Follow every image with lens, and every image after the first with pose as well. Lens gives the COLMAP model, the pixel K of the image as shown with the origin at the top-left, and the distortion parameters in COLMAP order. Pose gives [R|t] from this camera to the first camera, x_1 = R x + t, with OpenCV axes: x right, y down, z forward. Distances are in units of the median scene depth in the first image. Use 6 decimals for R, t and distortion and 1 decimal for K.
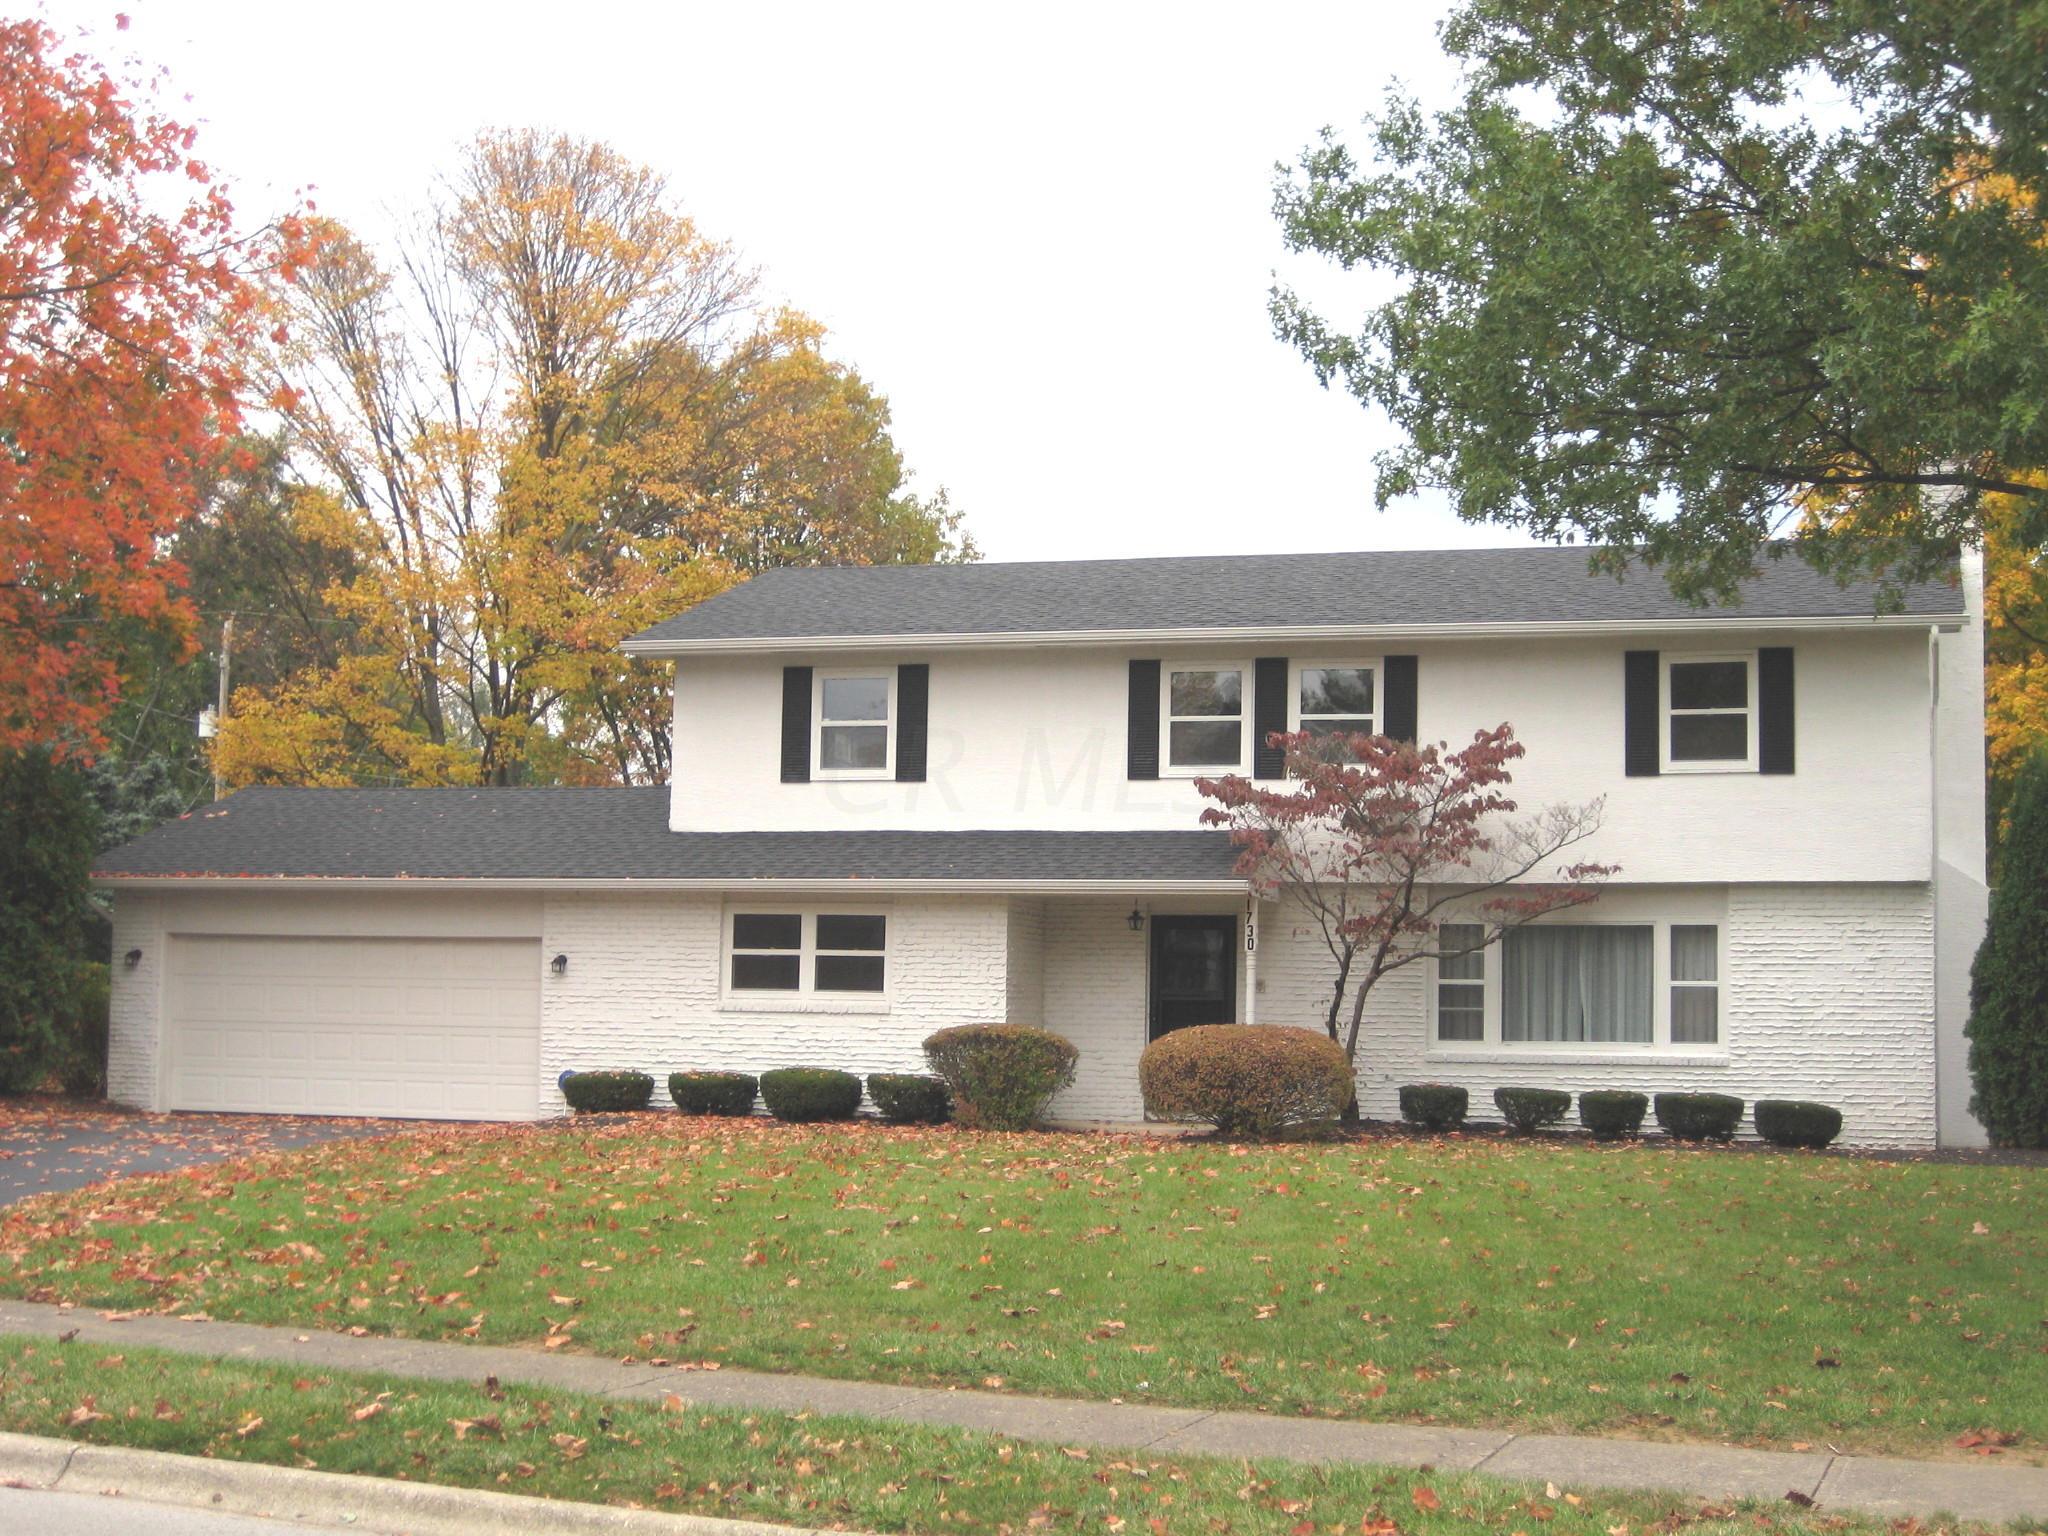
lens RADIAL K [[3011.5, 0, 1024.0], [0, 3011.5, 768.0], [0, 0, 1]] dist [-0.004846, -0.002502]
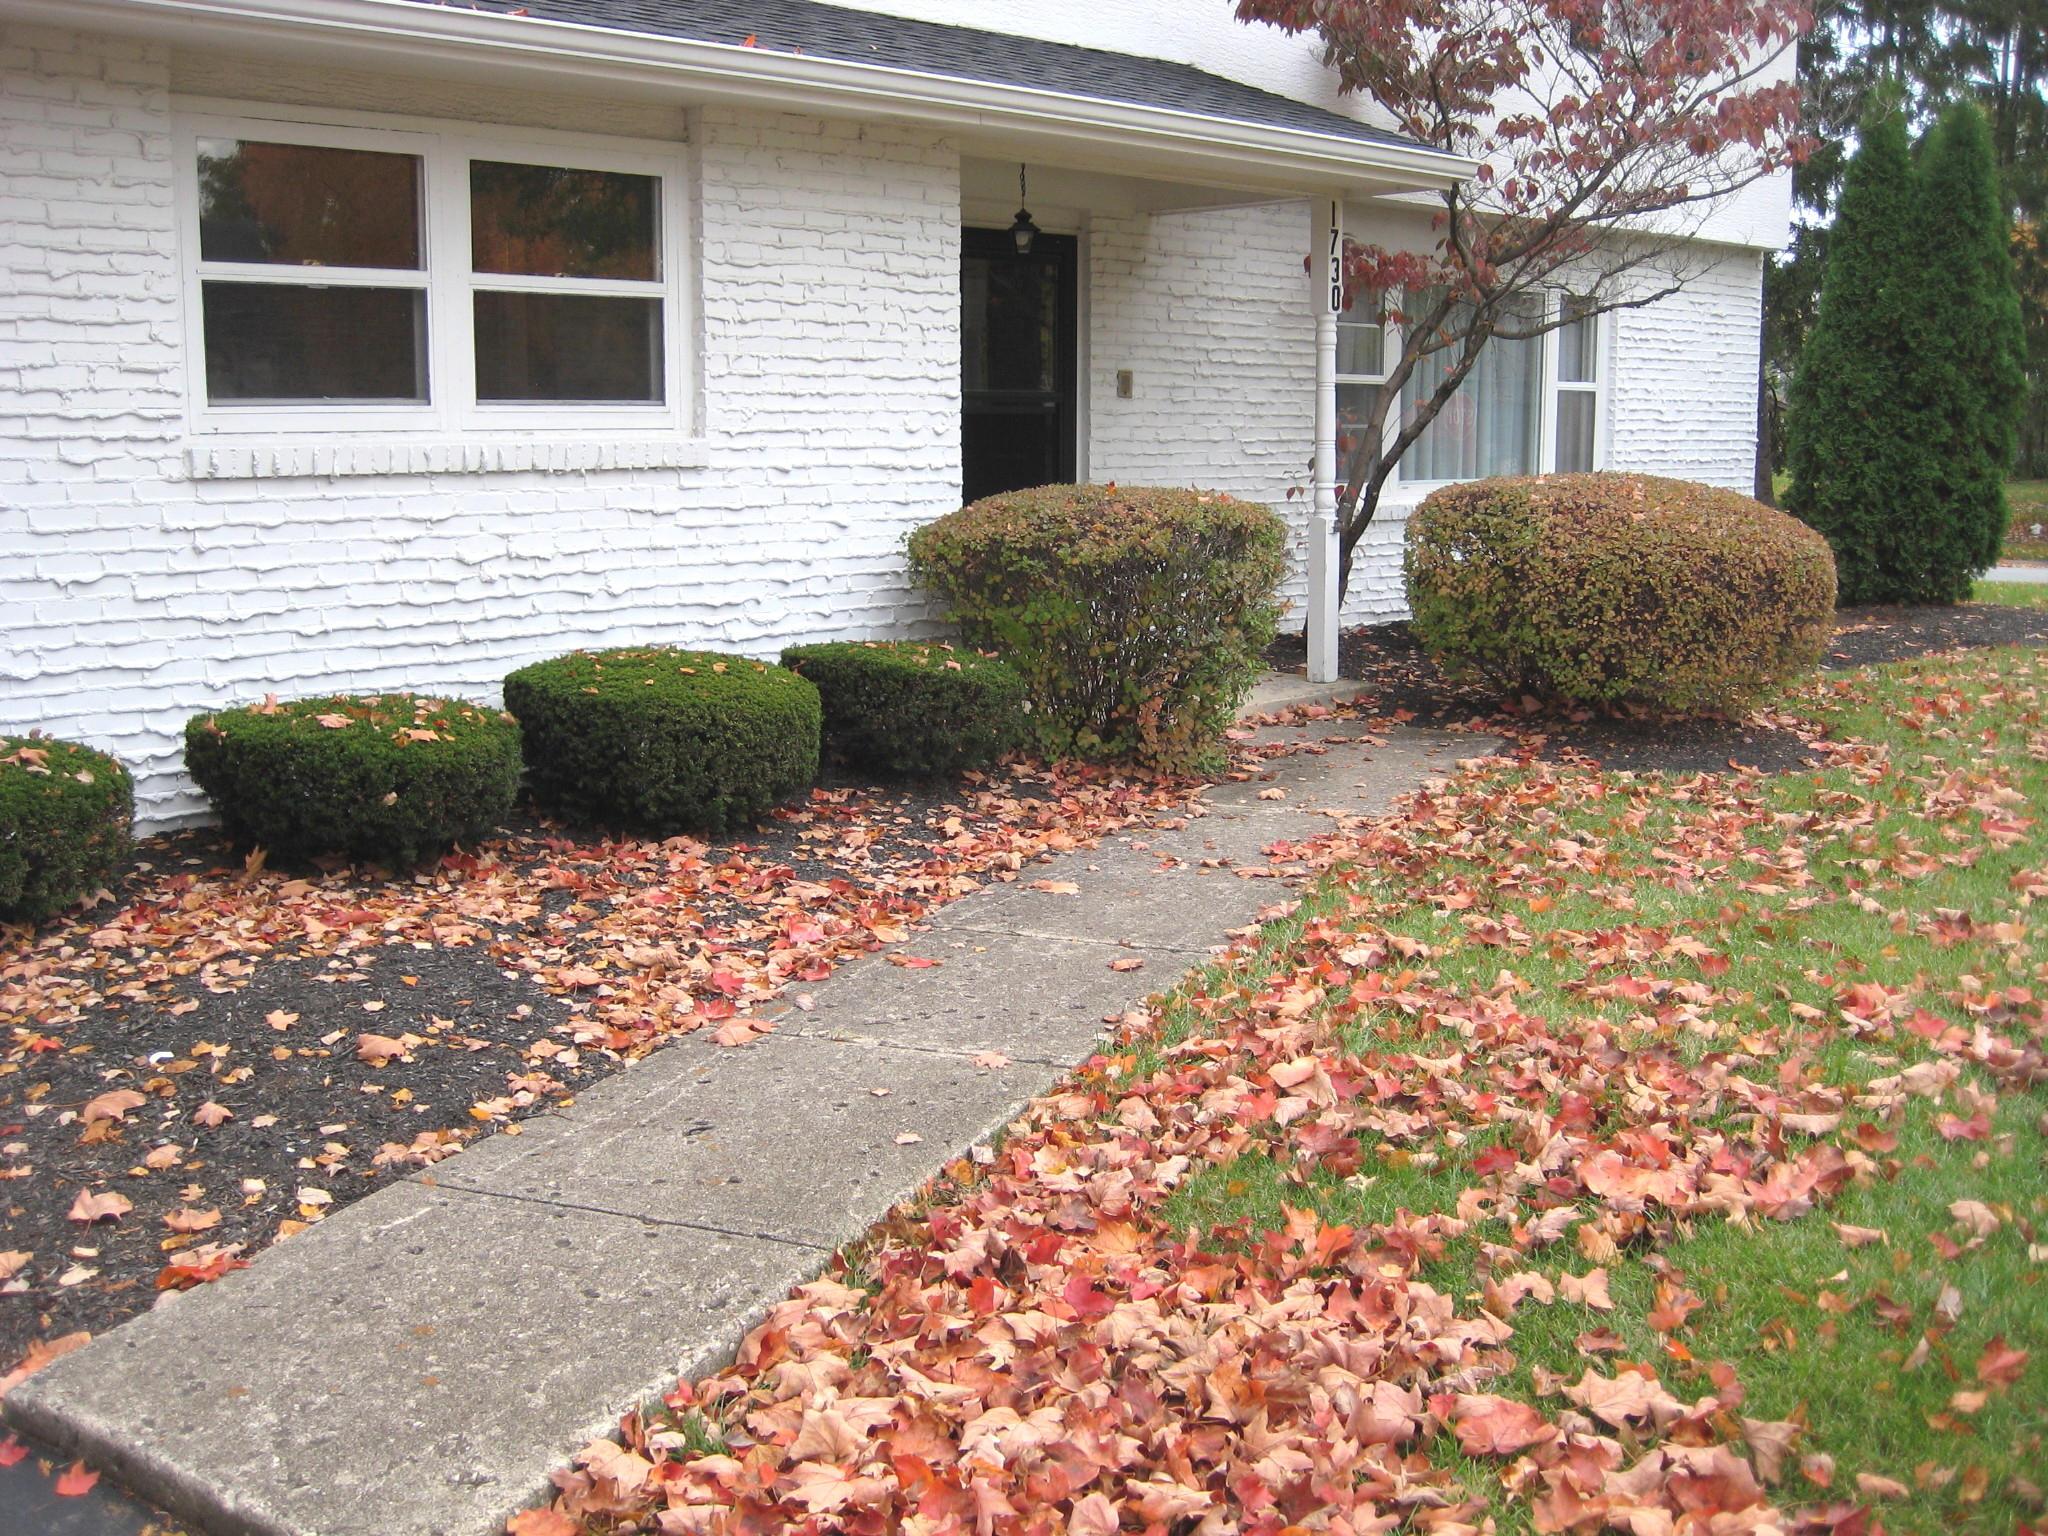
lens RADIAL K [[2156.7, 0, 982.0], [0, 2156.7, 762.6], [0, 0, 1]] dist [-0.118310, -0.006169]
pose [[0.513159, -0.150757, 0.844950, -0.238045], [-0.068842, 0.974052, 0.215601, 0.058973], [-0.855528, -0.168805, 0.489465, 0.840706]]
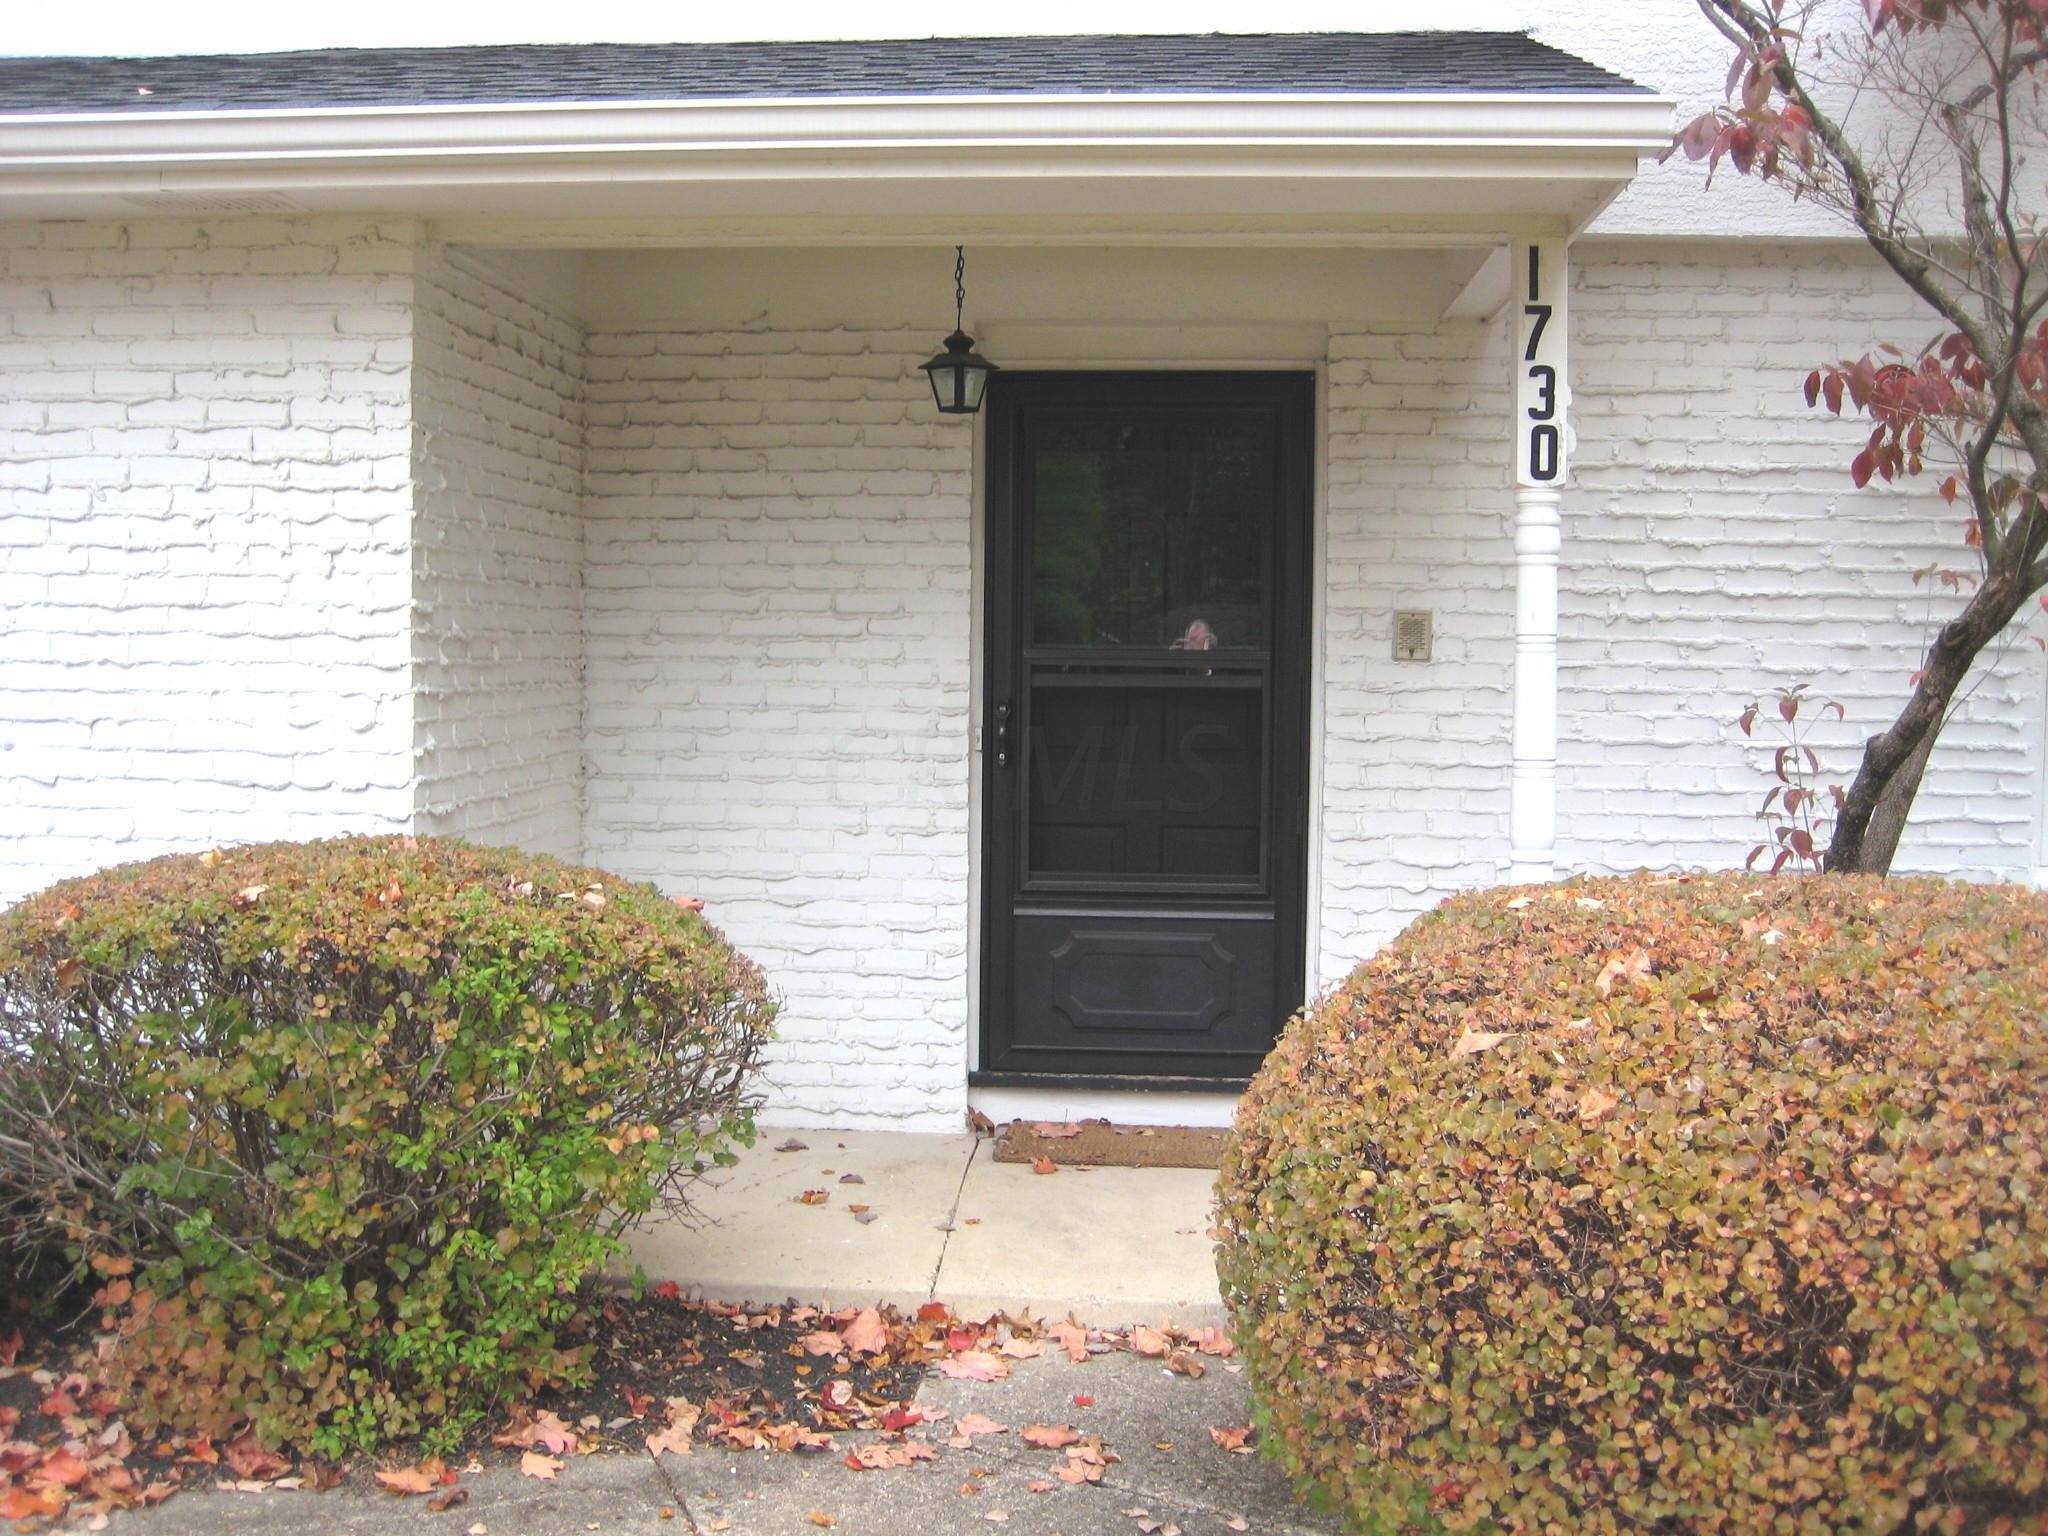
lens RADIAL K [[2156.7, 0, 982.0], [0, 2156.7, 762.6], [0, 0, 1]] dist [-0.118310, -0.006169]
pose [[0.982125, -0.017769, 0.187387, 0.005568], [-0.010116, 0.989112, 0.146813, 0.056519], [-0.187956, -0.146085, 0.971253, 0.825237]]
